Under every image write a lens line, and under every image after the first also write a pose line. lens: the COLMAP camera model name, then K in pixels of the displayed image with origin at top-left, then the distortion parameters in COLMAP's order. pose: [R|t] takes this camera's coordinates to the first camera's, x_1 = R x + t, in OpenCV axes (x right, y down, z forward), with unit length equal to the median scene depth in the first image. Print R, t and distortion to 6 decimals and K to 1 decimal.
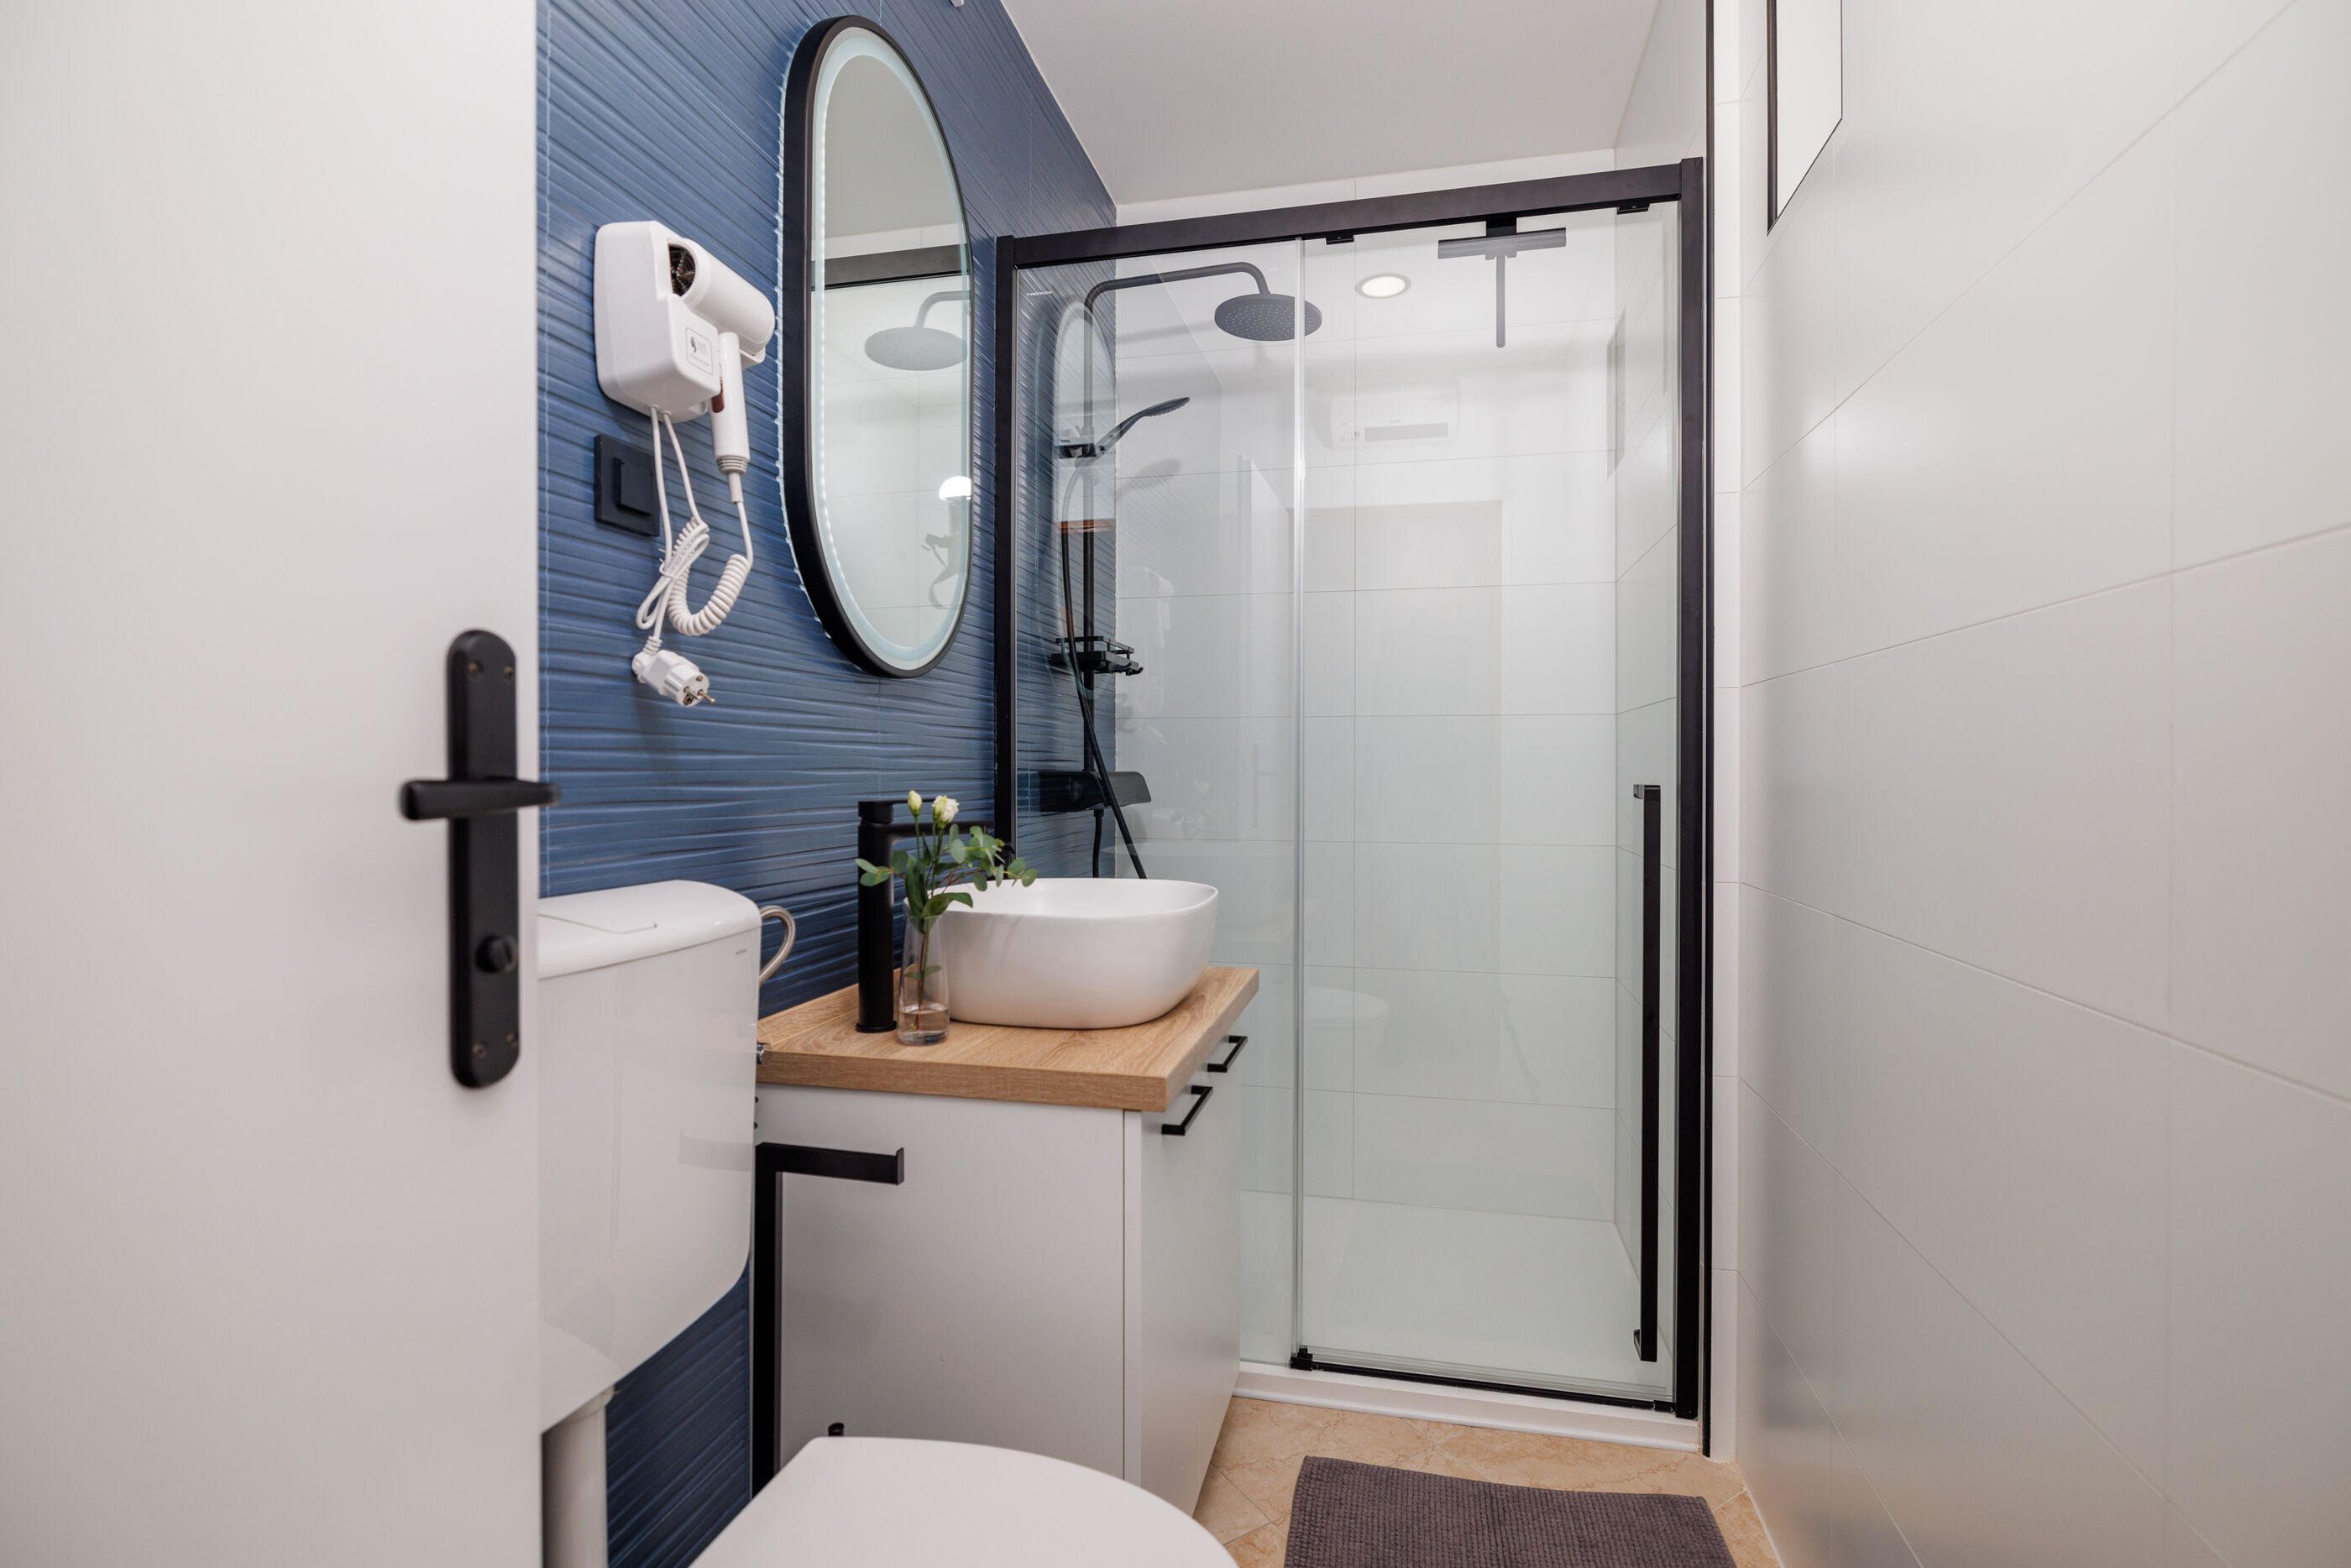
lens RADIAL K [[1080.8, 0, 1175.5], [0, 1080.8, 784.0], [0, 0, 1]] dist [-0.012937, 0.000029]
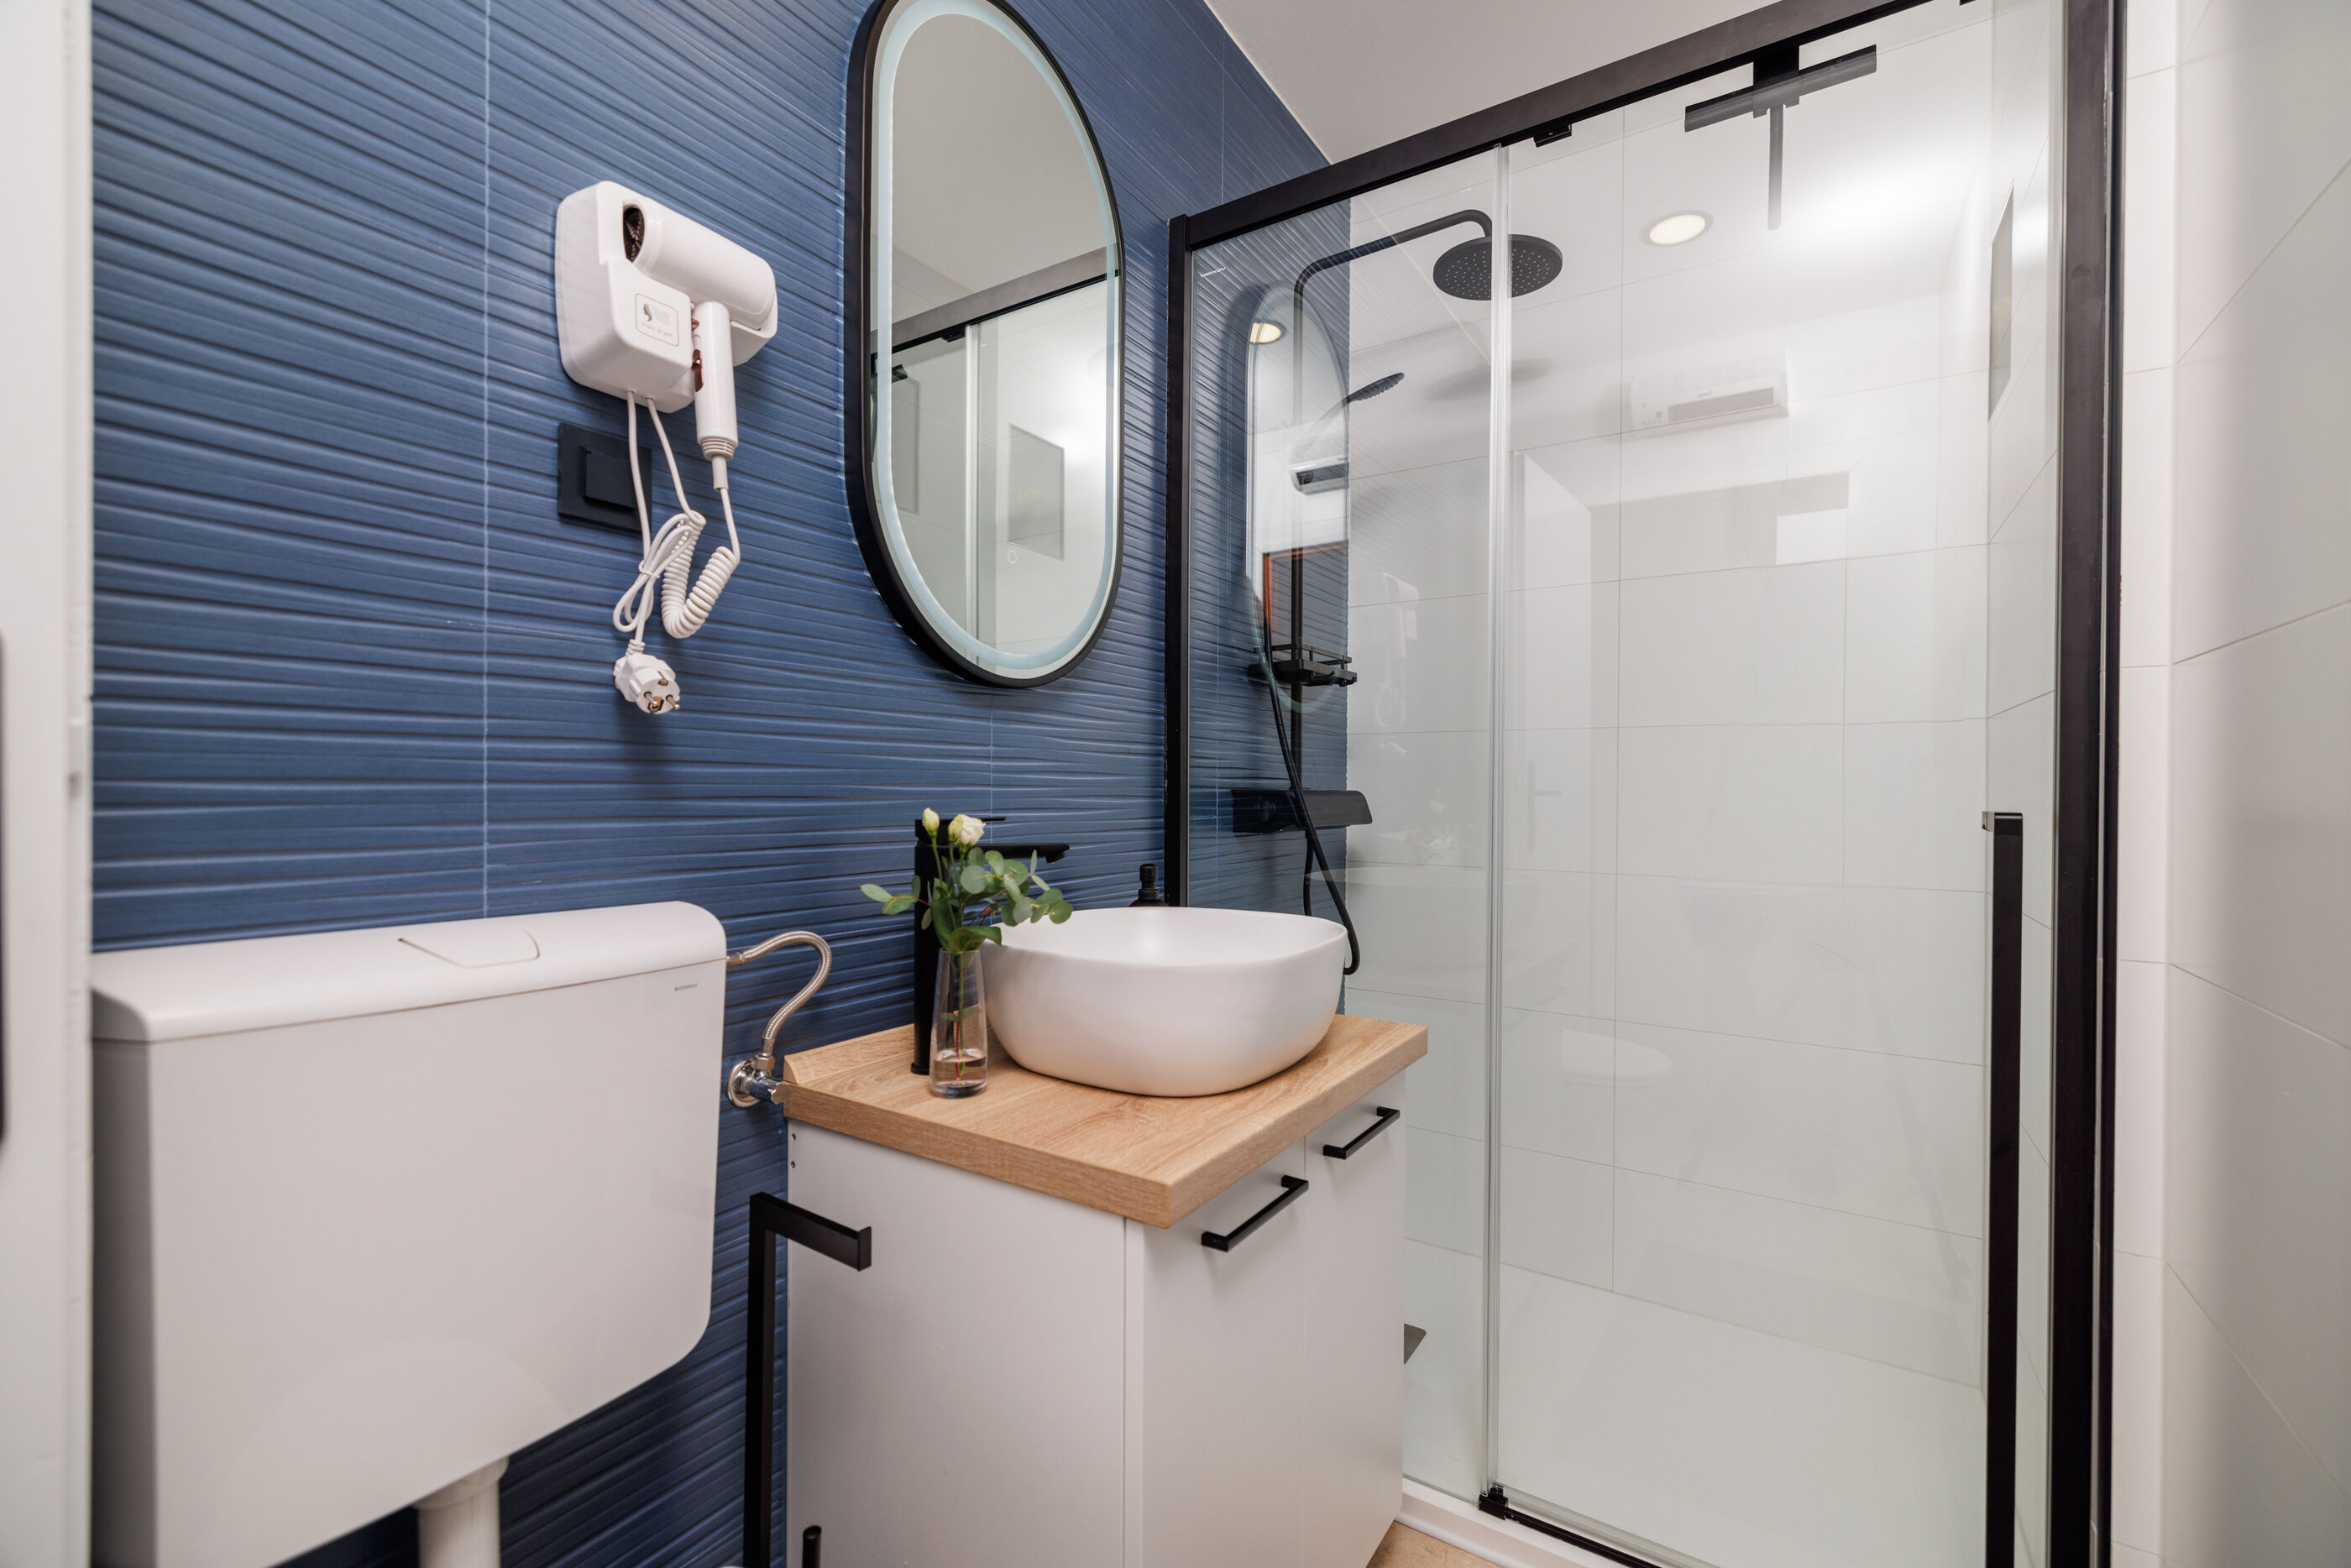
lens RADIAL K [[984.0, 0, 1173.4], [0, 984.0, 800.1], [0, 0, 1]] dist [-0.001646, -0.000213]
pose [[0.940873, 0.008401, -0.338654, 0.210909], [-0.009338, 0.999956, -0.001137, -0.001477], [0.338630, 0.004232, 0.940910, 0.314482]]
